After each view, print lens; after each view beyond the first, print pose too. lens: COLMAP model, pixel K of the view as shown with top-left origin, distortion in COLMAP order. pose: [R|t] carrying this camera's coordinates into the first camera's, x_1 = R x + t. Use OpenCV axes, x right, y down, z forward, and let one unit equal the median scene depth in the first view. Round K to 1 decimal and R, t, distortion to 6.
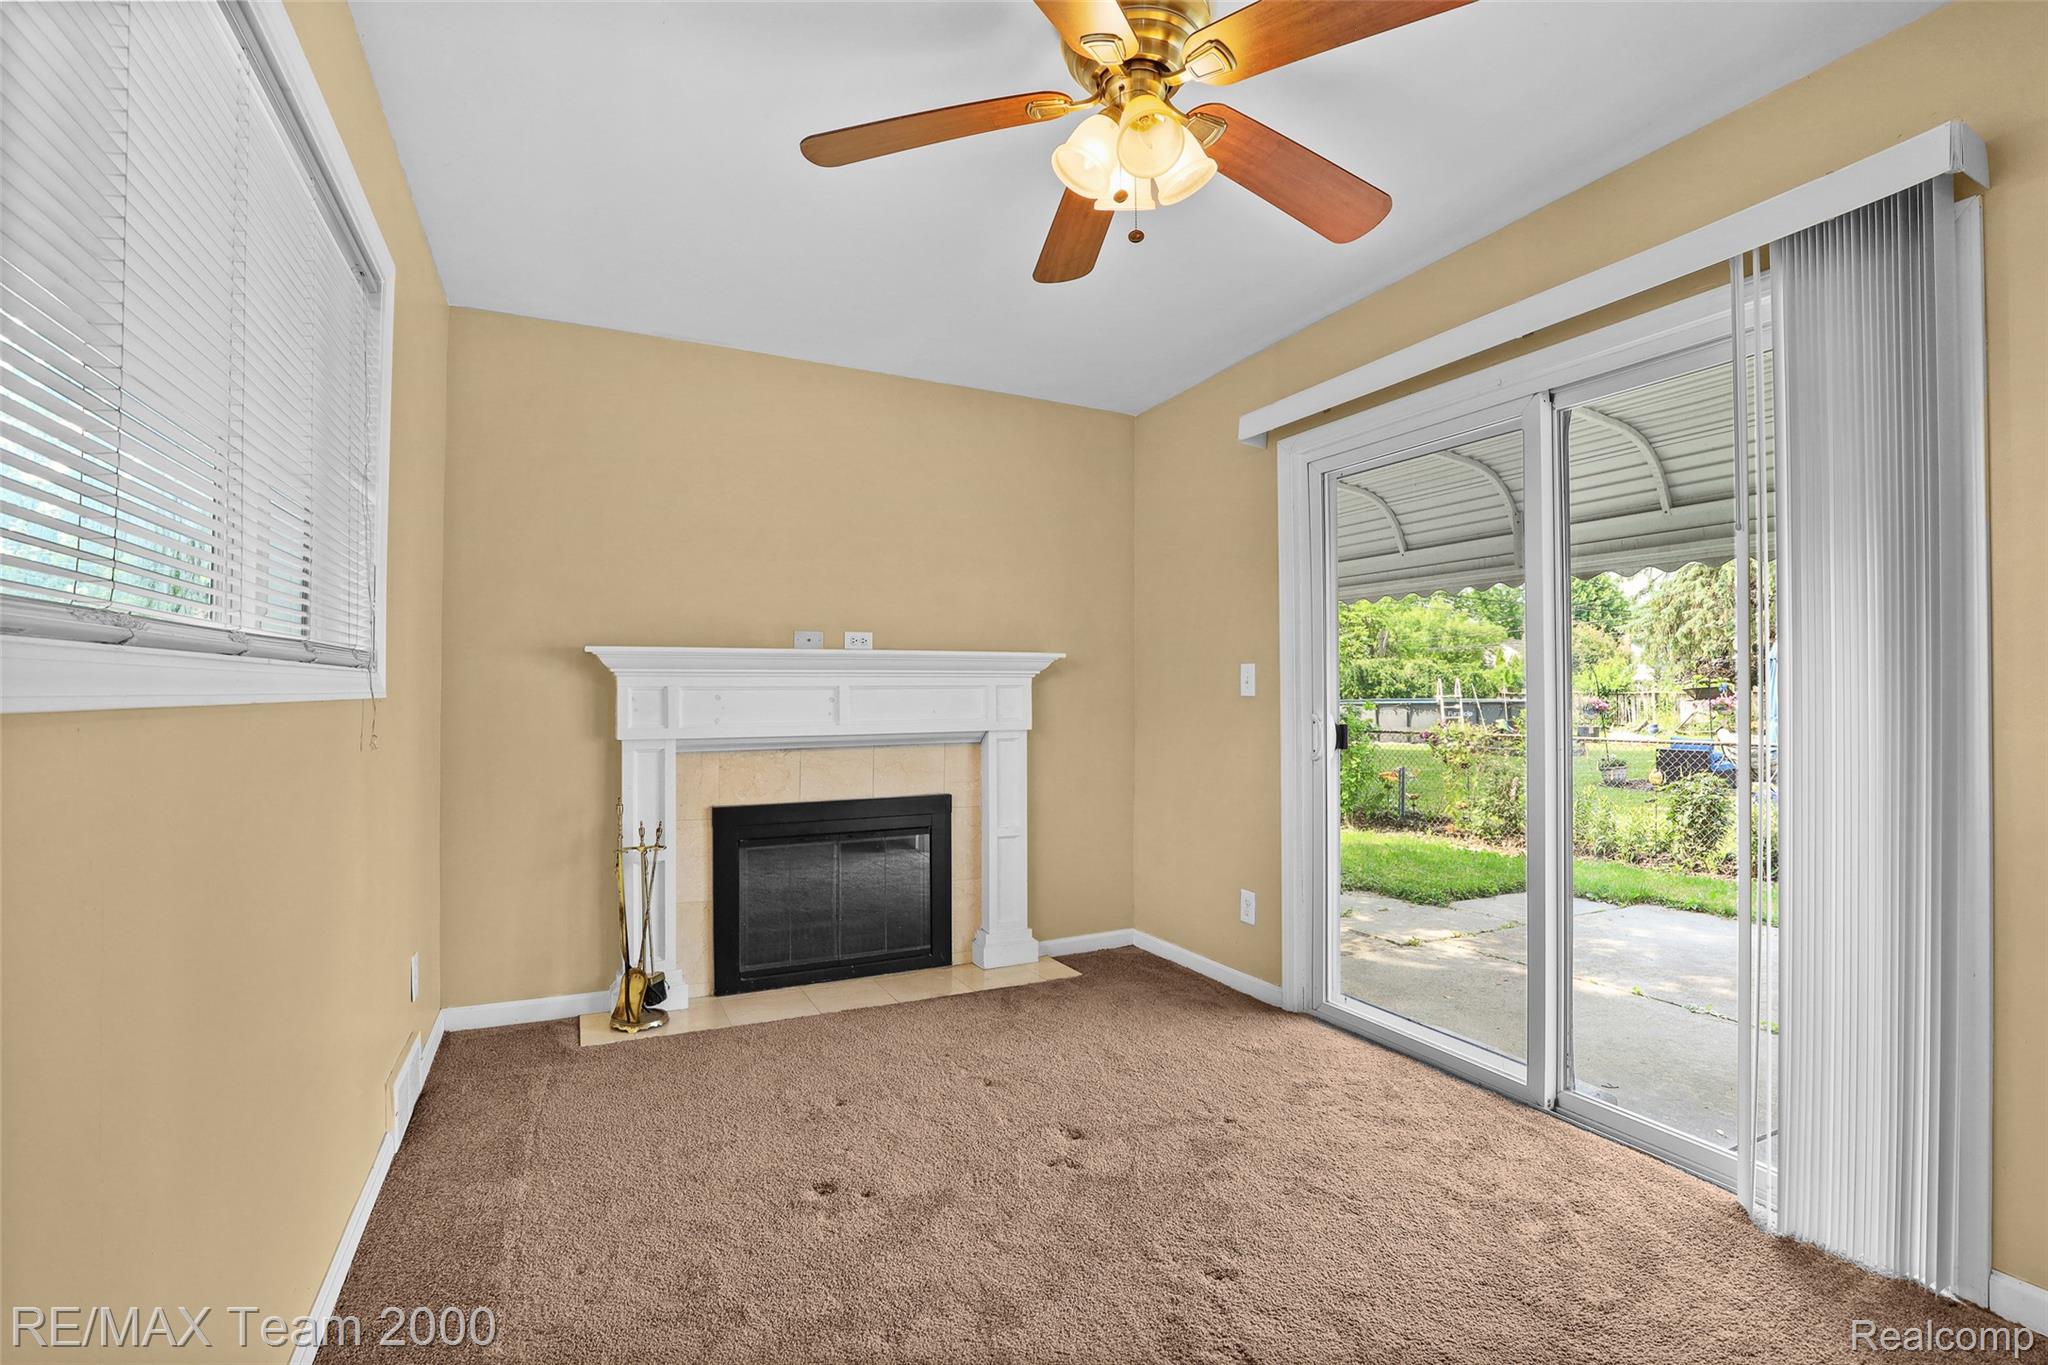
lens RADIAL K [[953.4, 0, 1028.1], [0, 953.4, 687.7], [0, 0, 1]] dist [-0.032143, -0.000251]
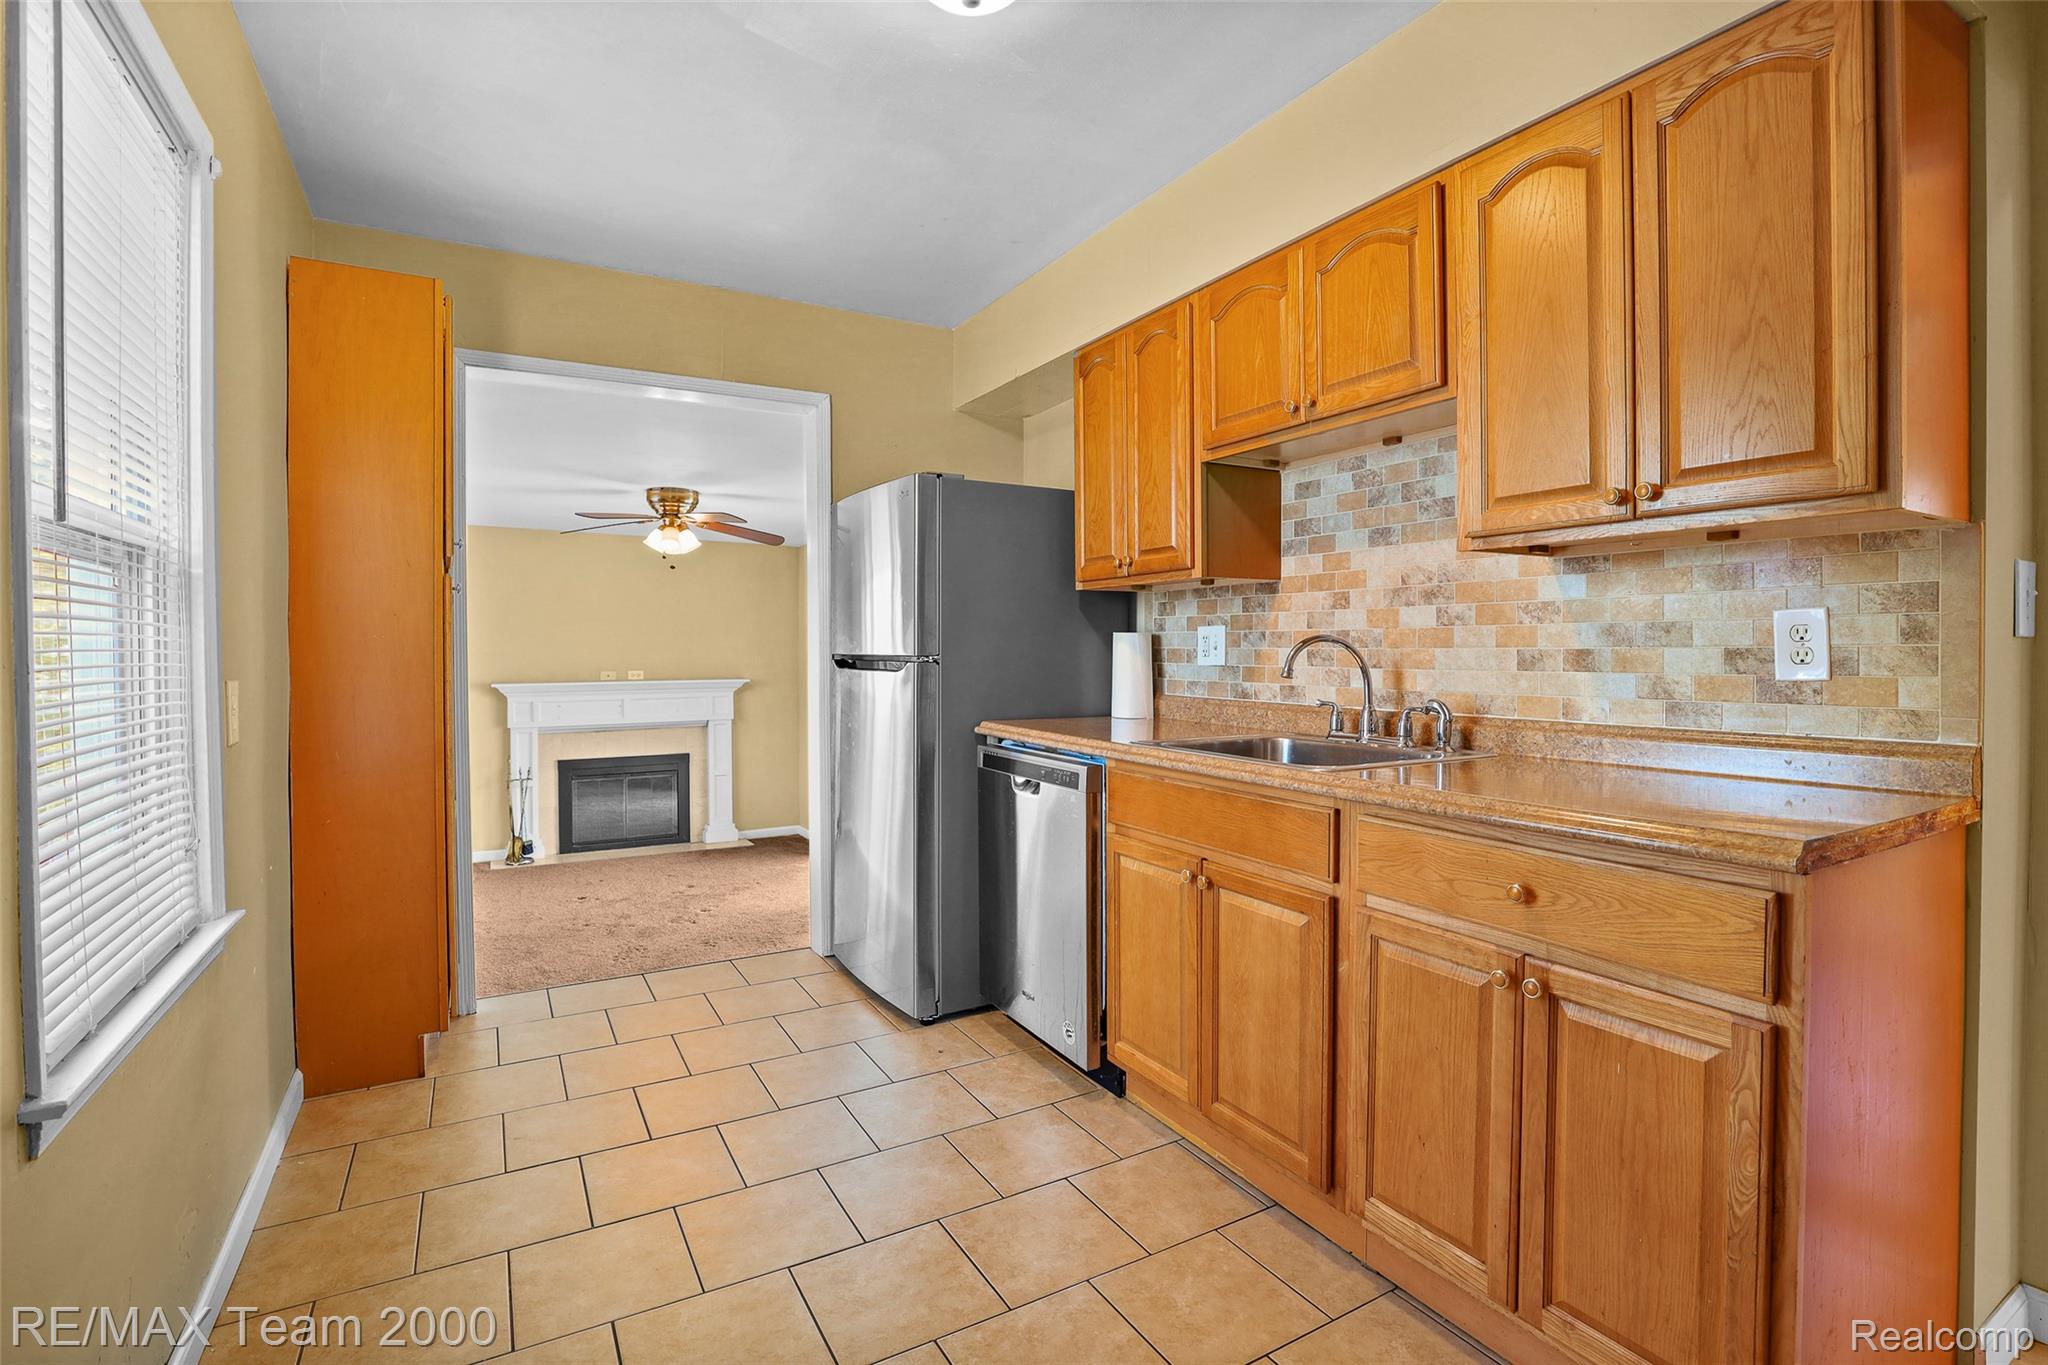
lens RADIAL K [[953.4, 0, 1014.7], [0, 953.4, 661.3], [0, 0, 1]] dist [-0.032143, -0.000251]
pose [[0.998146, -0.001947, 0.060840, 0.530988], [0.001299, 0.999942, 0.010691, -0.108114], [-0.060857, -0.010592, 0.998090, -1.095335]]
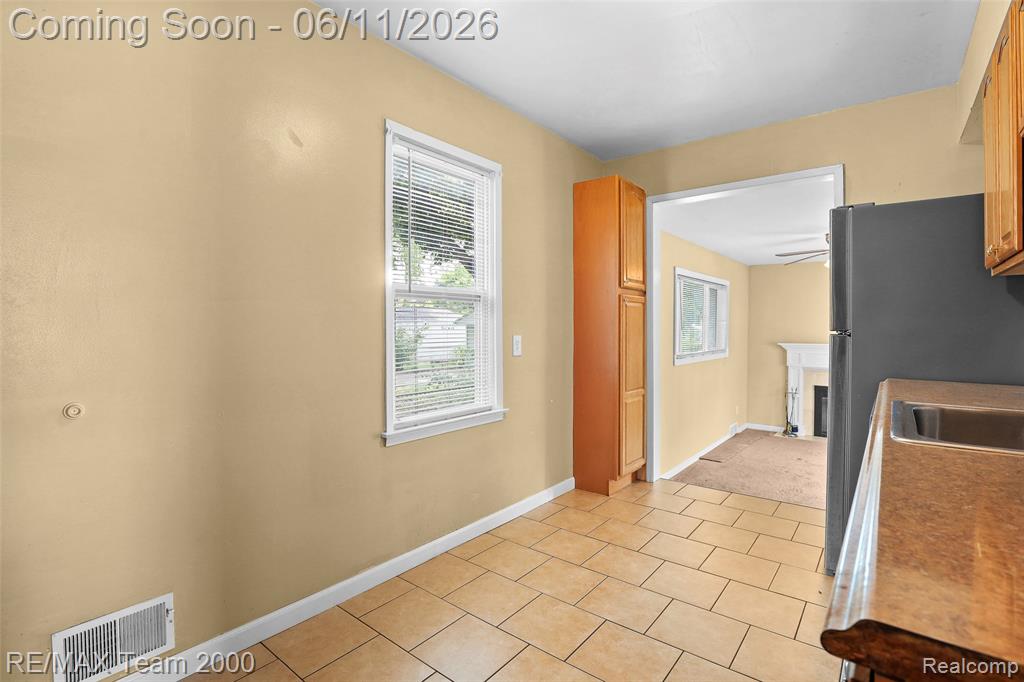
lens RADIAL K [[476.7, 0, 502.3], [0, 476.7, 327.7], [0, 0, 1]] dist [-0.032143, -0.000251]
pose [[0.428322, 0.004074, -0.903617, 0.838141], [-0.003175, 0.999990, 0.003003, -0.107100], [0.903621, 0.001583, 0.428331, -0.935086]]
